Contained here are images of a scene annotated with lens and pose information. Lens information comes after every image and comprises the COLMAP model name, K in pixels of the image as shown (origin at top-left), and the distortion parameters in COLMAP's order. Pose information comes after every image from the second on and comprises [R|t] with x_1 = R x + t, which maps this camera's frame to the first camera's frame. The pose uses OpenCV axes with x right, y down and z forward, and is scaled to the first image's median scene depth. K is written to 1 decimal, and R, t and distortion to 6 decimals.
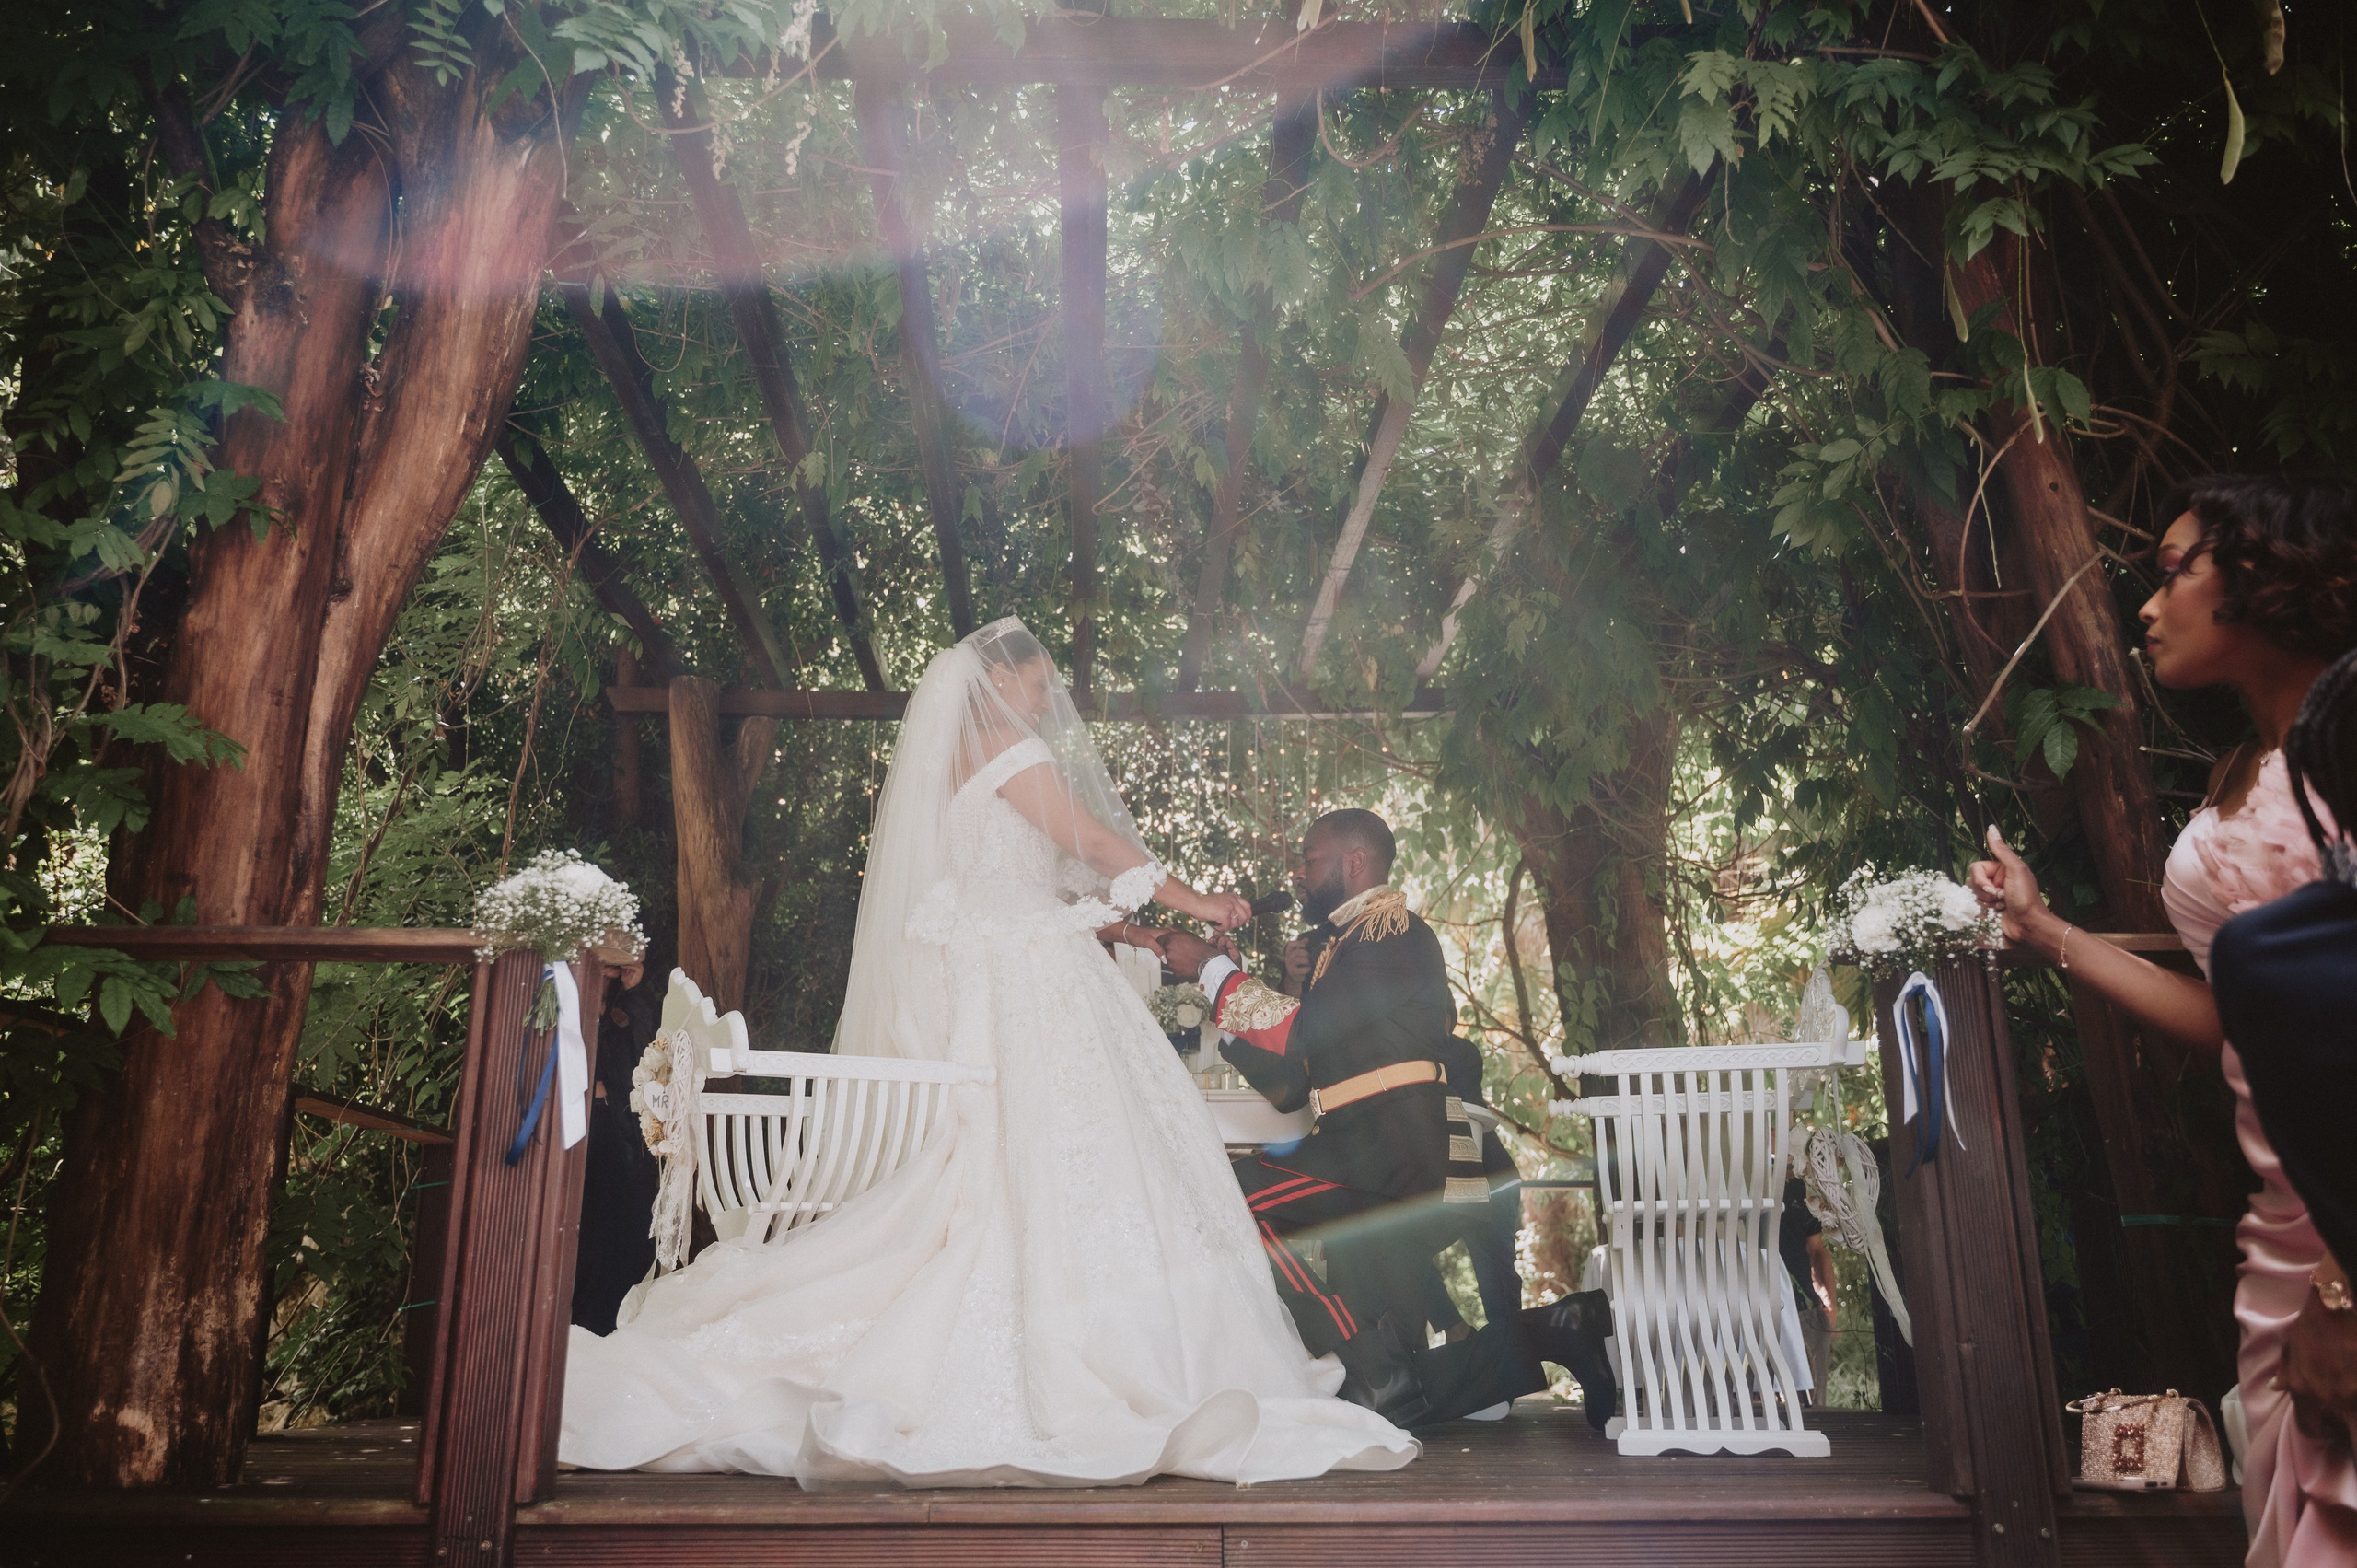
lens RADIAL K [[1871.8, 0, 1177.9], [0, 1871.8, 791.3], [0, 0, 1]] dist [-0.003598, -0.008184]
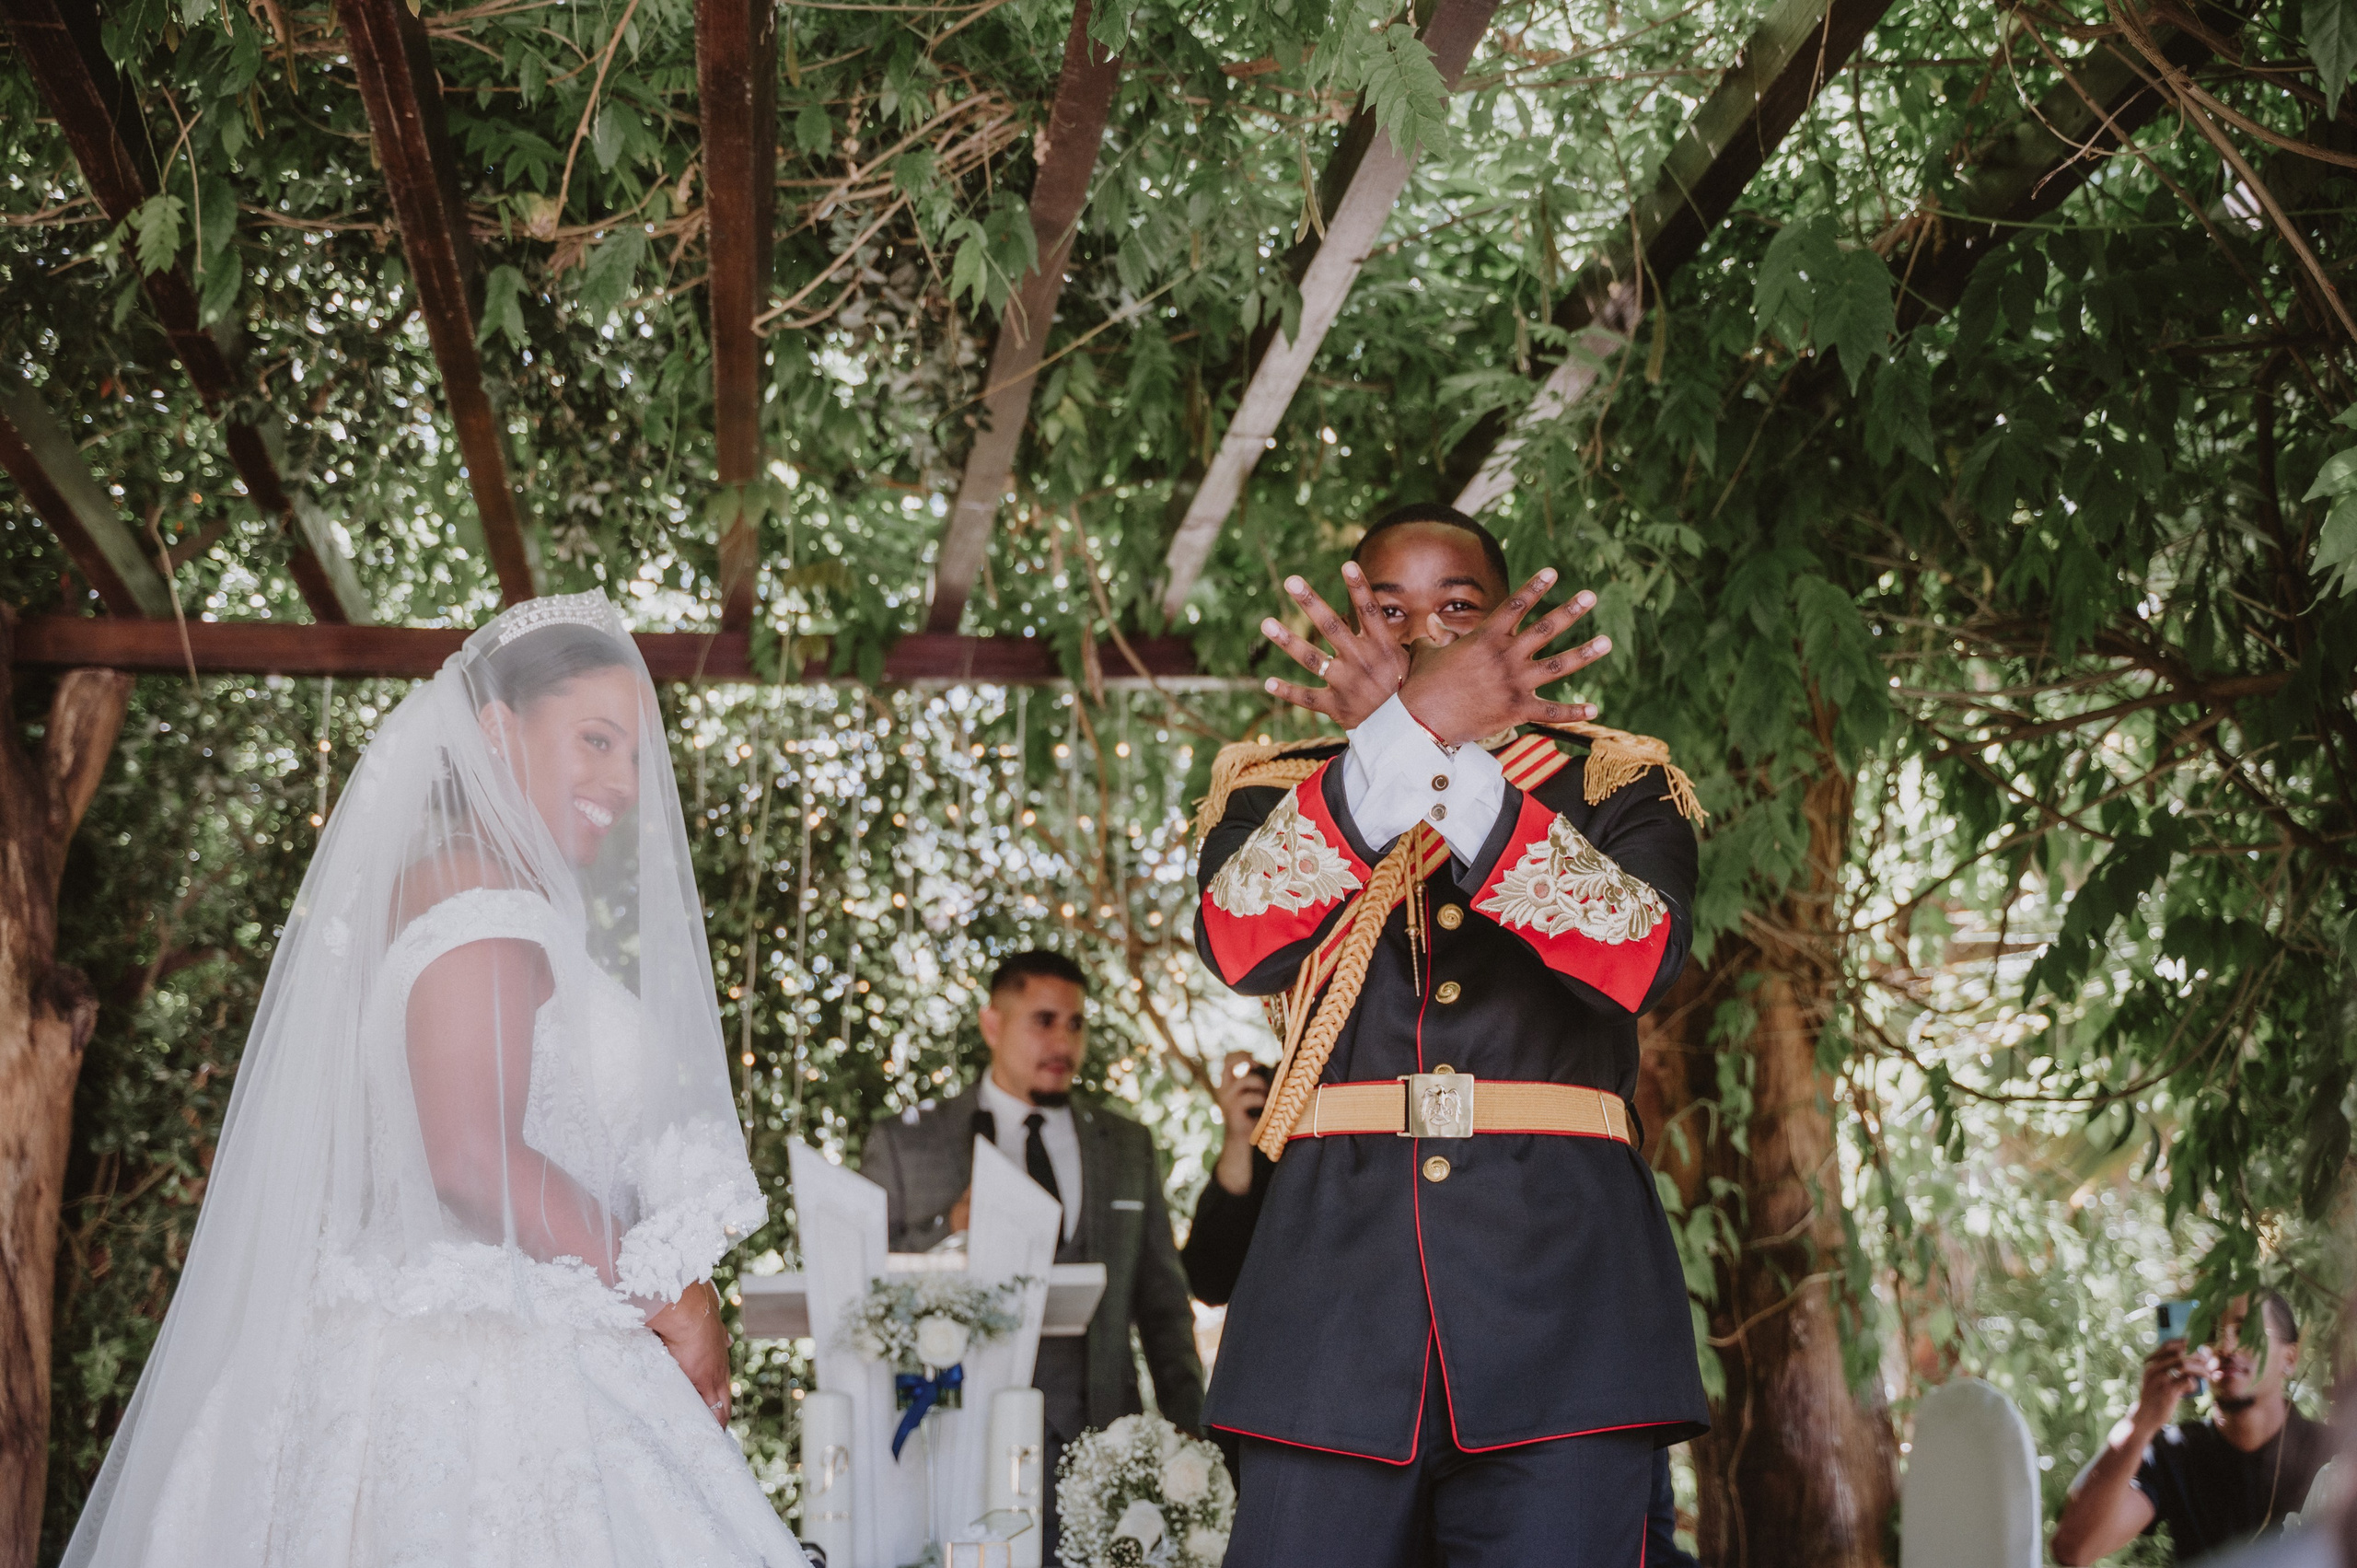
lens RADIAL K [[3078.4, 0, 1171.7], [0, 3078.4, 789.4], [0, 0, 1]] dist [0.006372, 0.000000]
pose [[0.996410, 0.009506, 0.084118, -0.006113], [-0.014277, 0.998312, 0.056299, -0.131886], [-0.083441, -0.057298, 0.994864, 0.323297]]
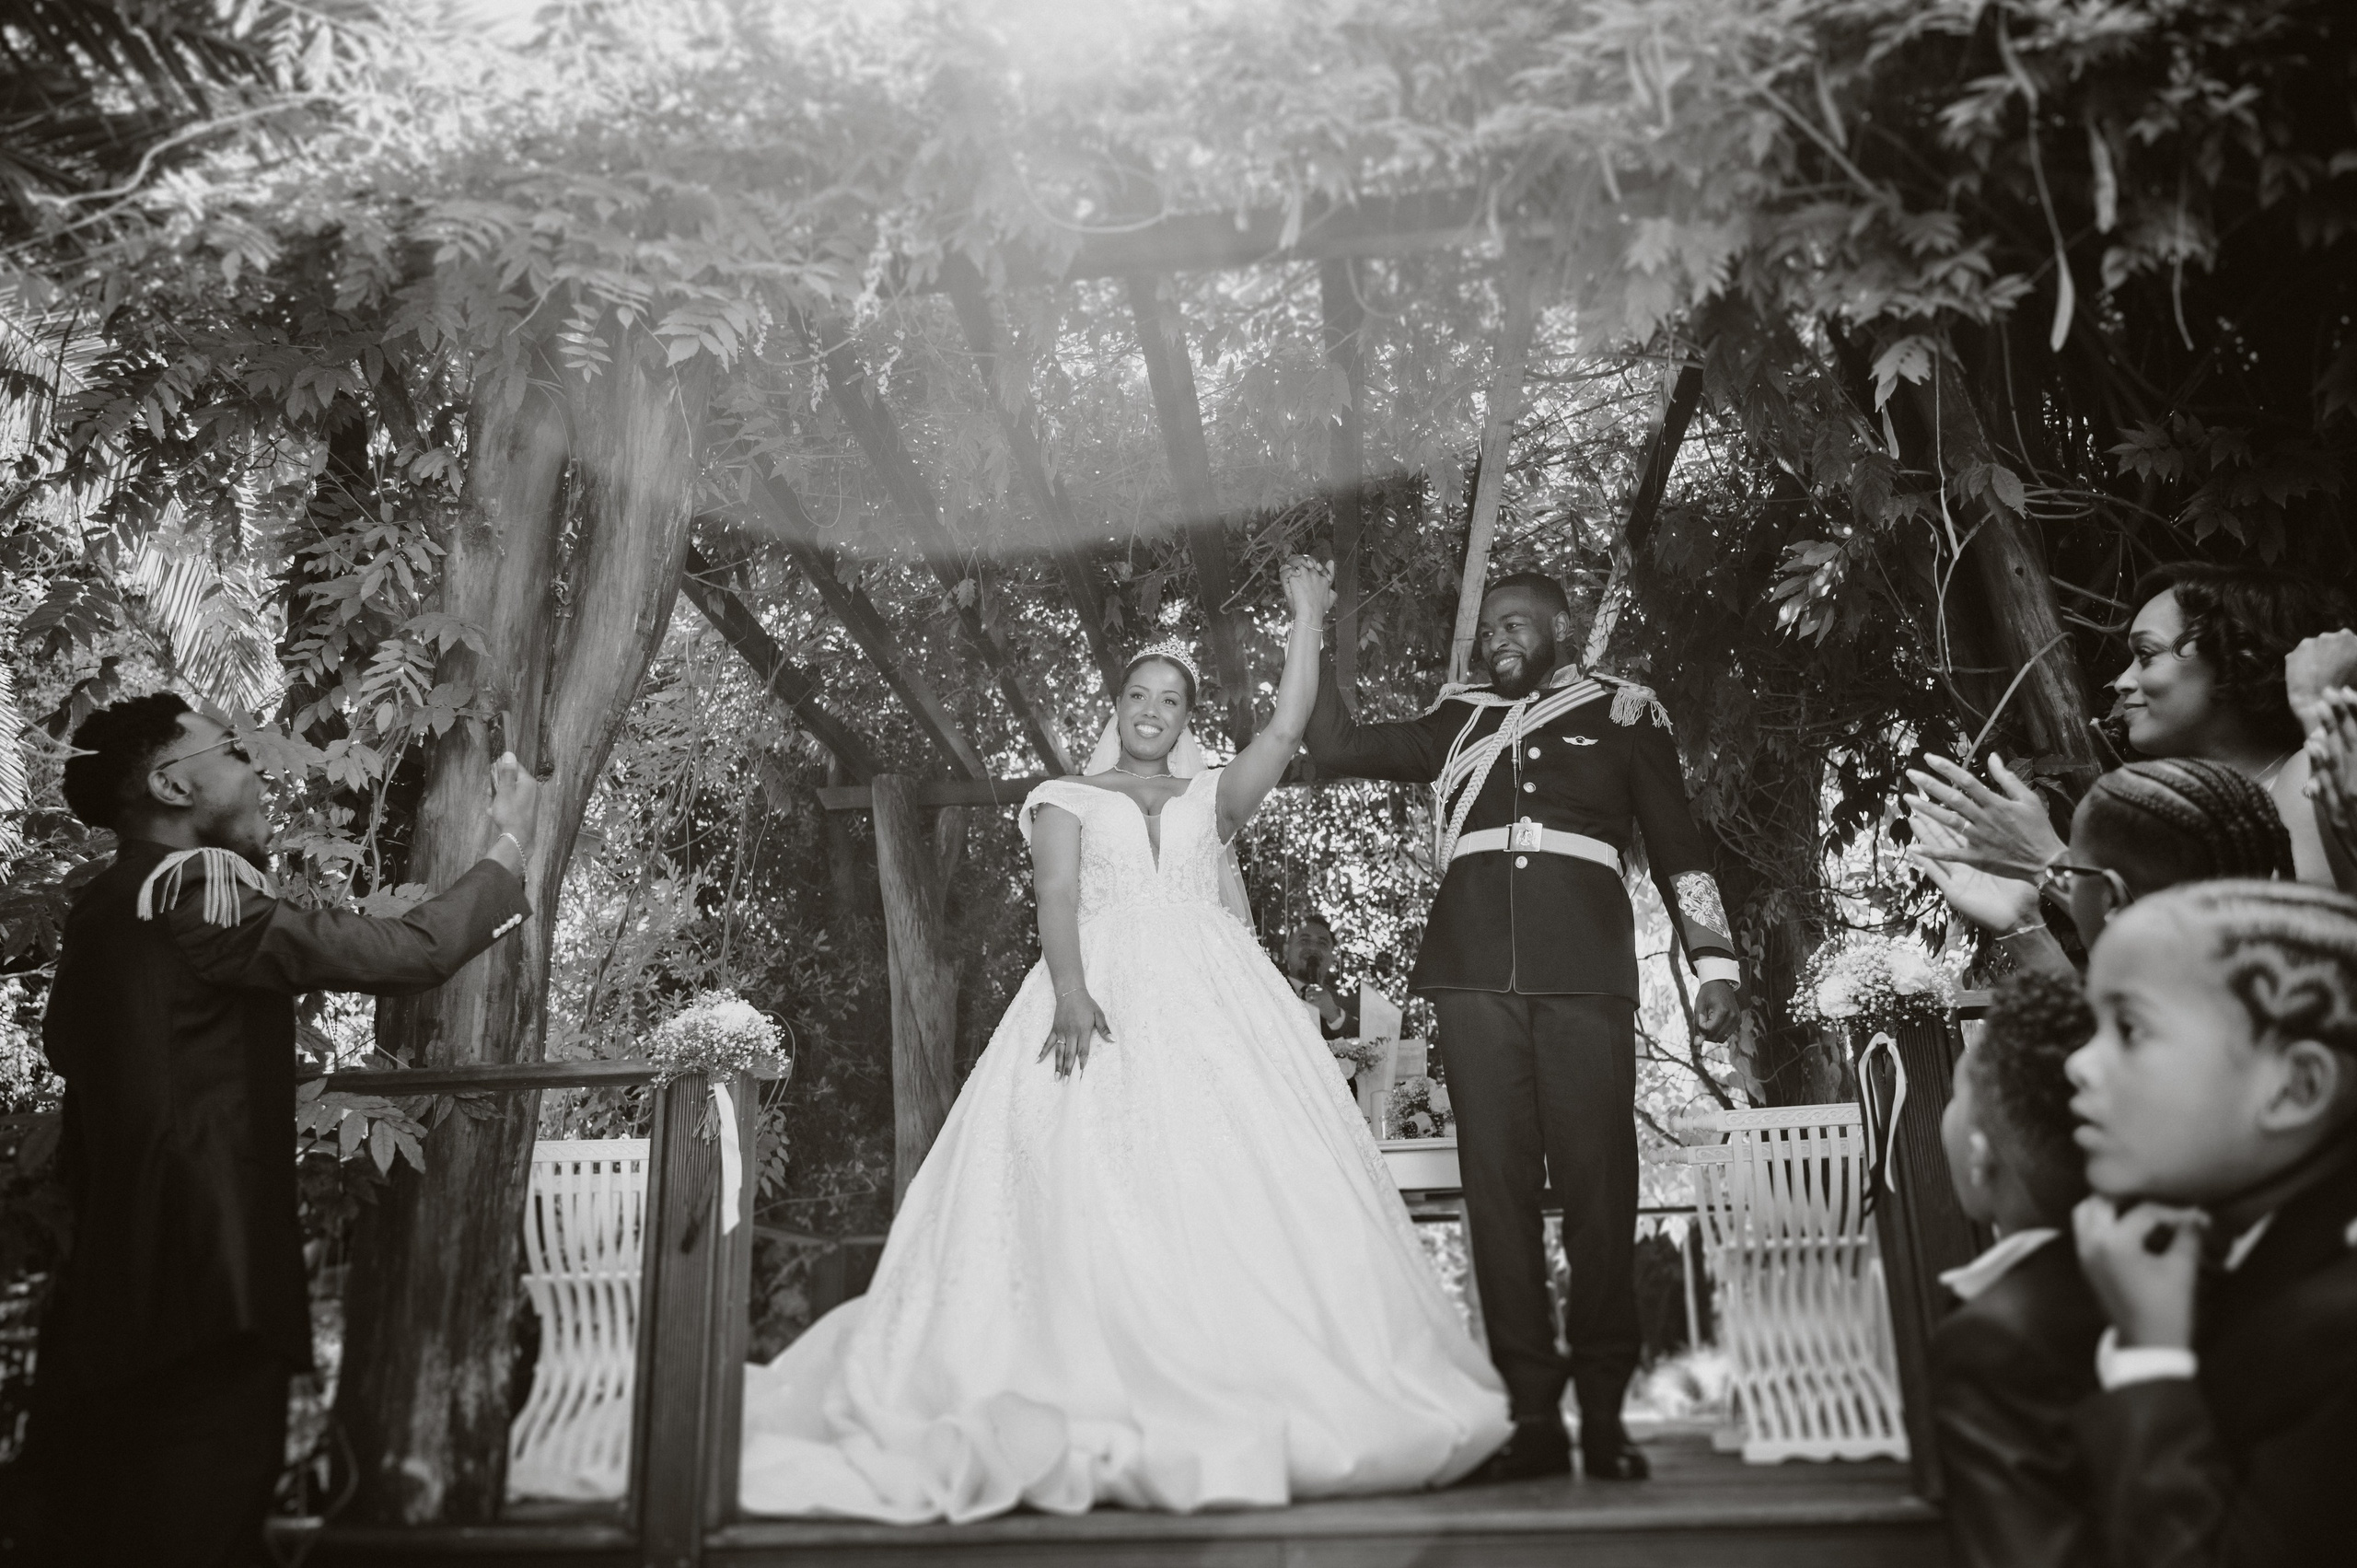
lens RADIAL K [[1871.8, 0, 1181.7], [0, 1871.8, 788.6], [0, 0, 1]] dist [-0.003598, -0.008184]
pose [[0.989094, -0.068964, -0.130140, 0.113214], [0.067001, 0.997564, -0.019402, -0.045829], [0.131161, 0.010470, 0.991306, -0.139175]]
